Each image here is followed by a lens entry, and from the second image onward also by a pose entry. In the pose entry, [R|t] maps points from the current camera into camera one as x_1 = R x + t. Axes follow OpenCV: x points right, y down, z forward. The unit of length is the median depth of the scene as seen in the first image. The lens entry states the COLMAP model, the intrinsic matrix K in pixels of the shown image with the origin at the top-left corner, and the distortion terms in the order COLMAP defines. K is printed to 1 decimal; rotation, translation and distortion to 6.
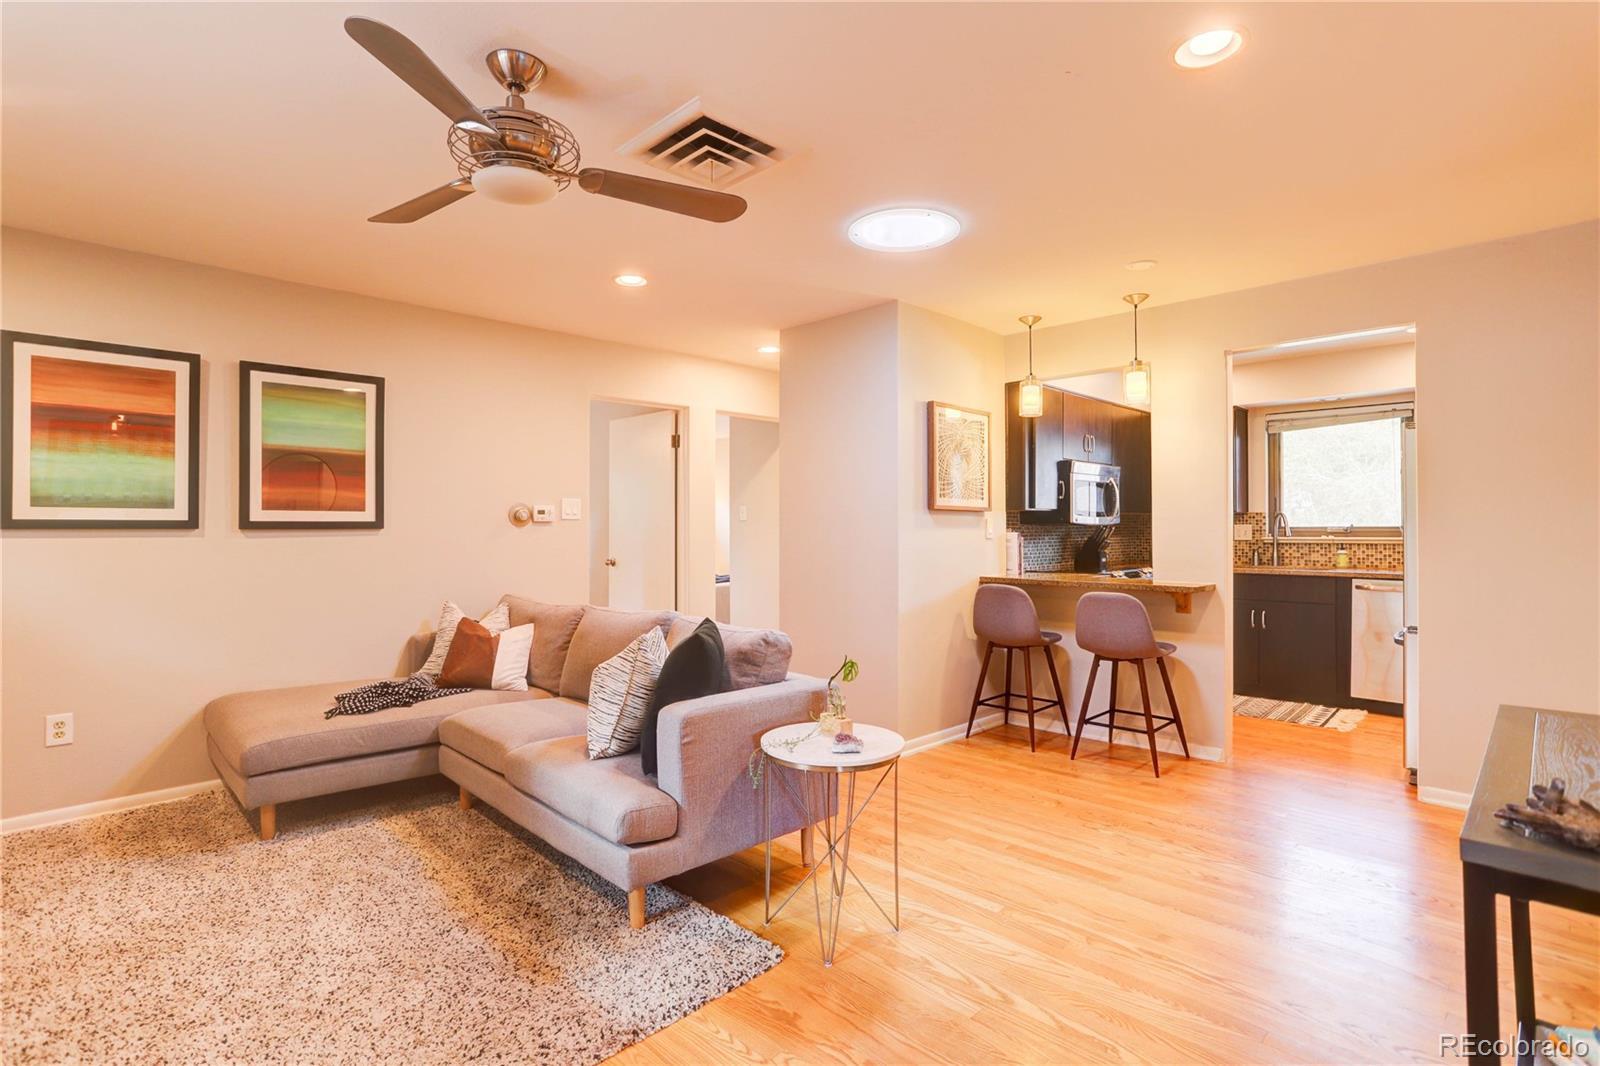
lens RADIAL K [[794.1, 0, 794.5], [0, 794.1, 525.4], [0, 0, 1]] dist [-0.022707, 0.019906]
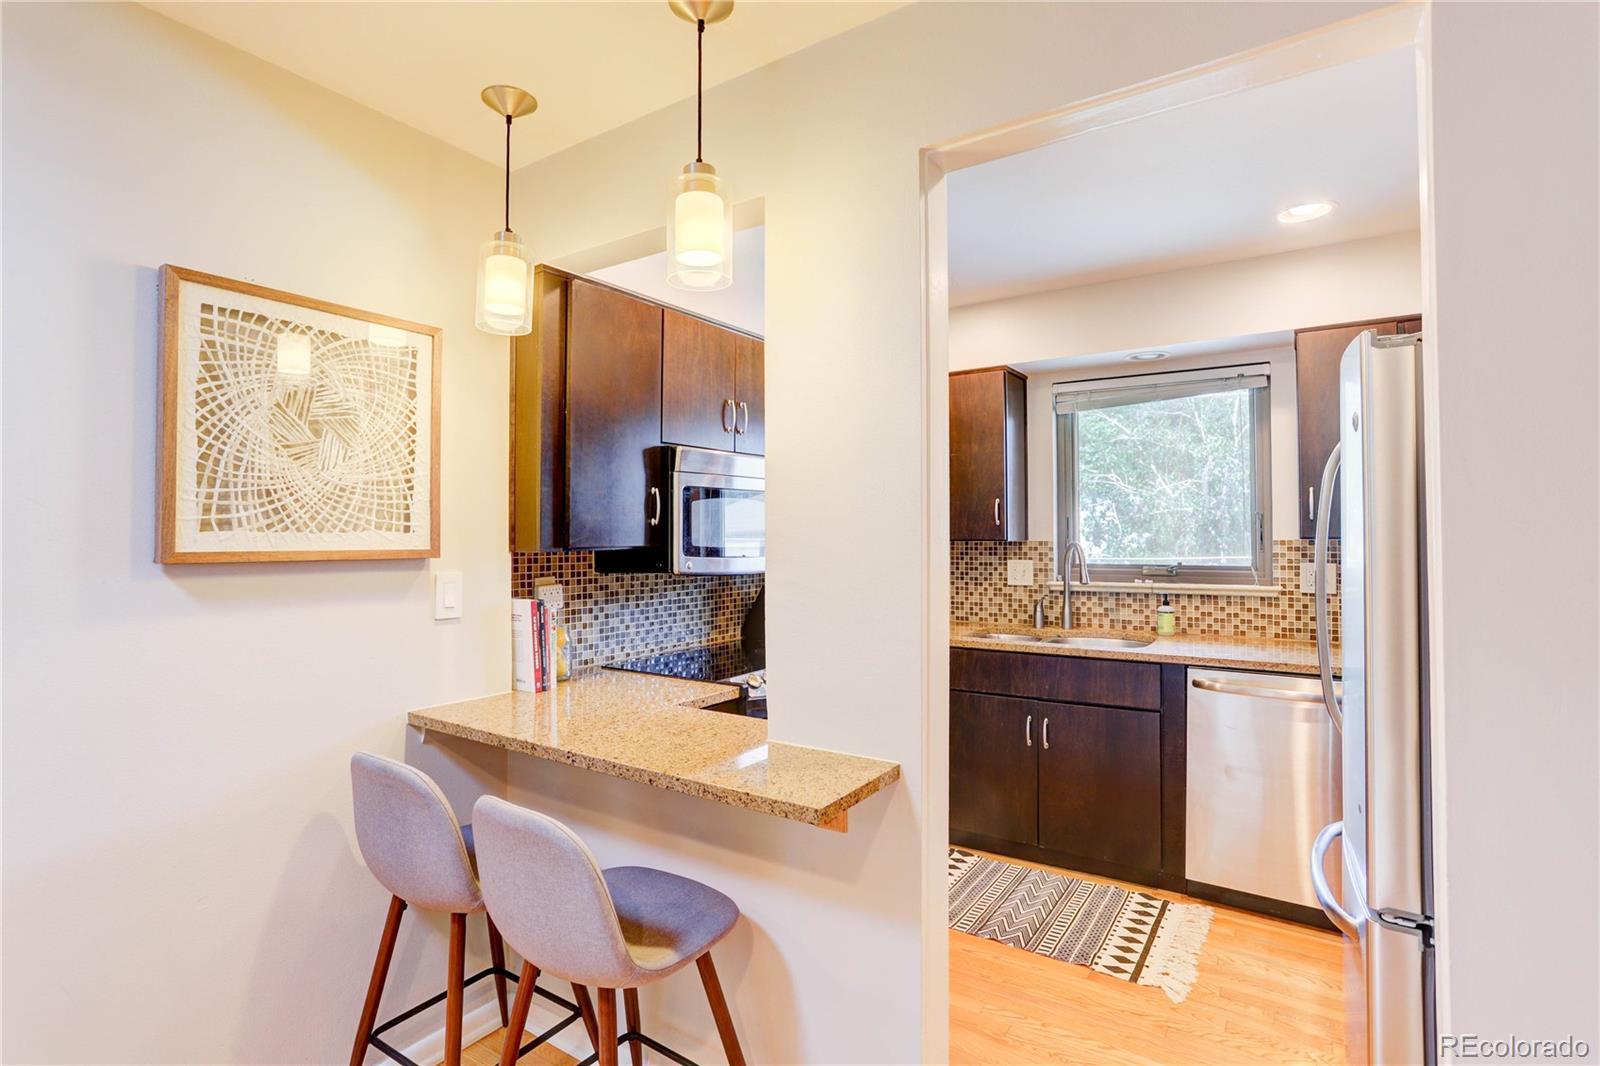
lens RADIAL K [[794.1, 0, 794.5], [0, 794.1, 525.4], [0, 0, 1]] dist [-0.022707, 0.019906]
pose [[0.980819, -0.000816, 0.194921, 0.295803], [0.002152, 0.999976, -0.006641, -0.026955], [-0.194911, 0.006933, 0.980796, 0.459334]]
